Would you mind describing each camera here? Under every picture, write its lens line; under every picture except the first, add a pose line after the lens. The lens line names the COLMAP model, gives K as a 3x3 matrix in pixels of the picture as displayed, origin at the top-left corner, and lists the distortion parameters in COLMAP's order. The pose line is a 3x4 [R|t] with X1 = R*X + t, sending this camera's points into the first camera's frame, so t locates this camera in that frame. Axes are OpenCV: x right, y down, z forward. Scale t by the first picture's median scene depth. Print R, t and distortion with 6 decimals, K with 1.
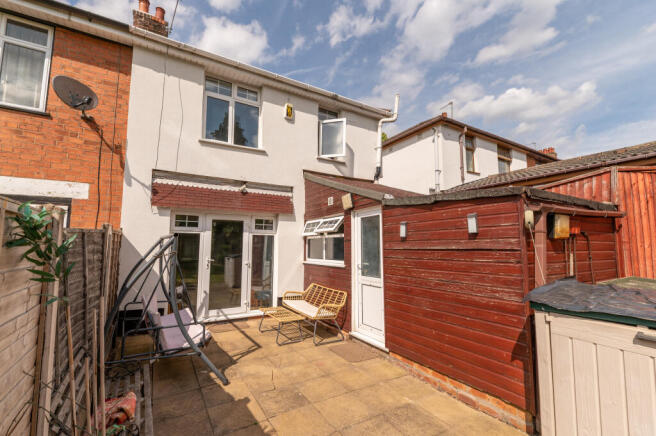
lens RADIAL K [[285.7, 0, 328.0], [0, 285.7, 218.0], [0, 0, 1]] dist [-0.000824, 0.000207]
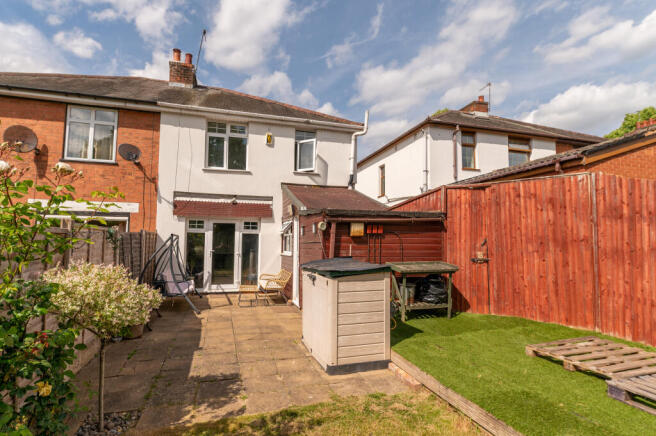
lens RADIAL K [[342.4, 0, 323.9], [0, 342.4, 218.2], [0, 0, 1]] dist [0.002705, 0.000022]
pose [[0.968339, -0.014375, -0.249224, 0.502548], [0.020216, 0.999577, 0.020894, -0.038479], [0.248818, -0.025271, 0.968221, -0.474774]]
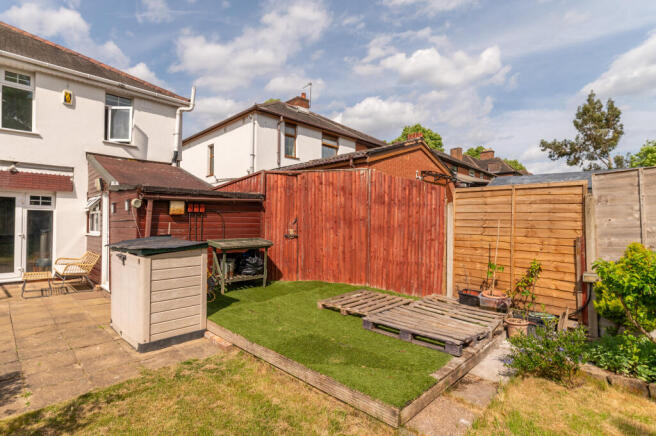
lens RADIAL K [[328.0, 0, 326.3], [0, 328.0, 220.0], [0, 0, 1]] dist [0.002748, 0.000673]
pose [[0.969752, 0.006114, 0.244017, 0.531753], [-0.027266, 0.996143, 0.083402, -0.038876], [-0.242566, -0.087532, 0.966178, -0.511196]]
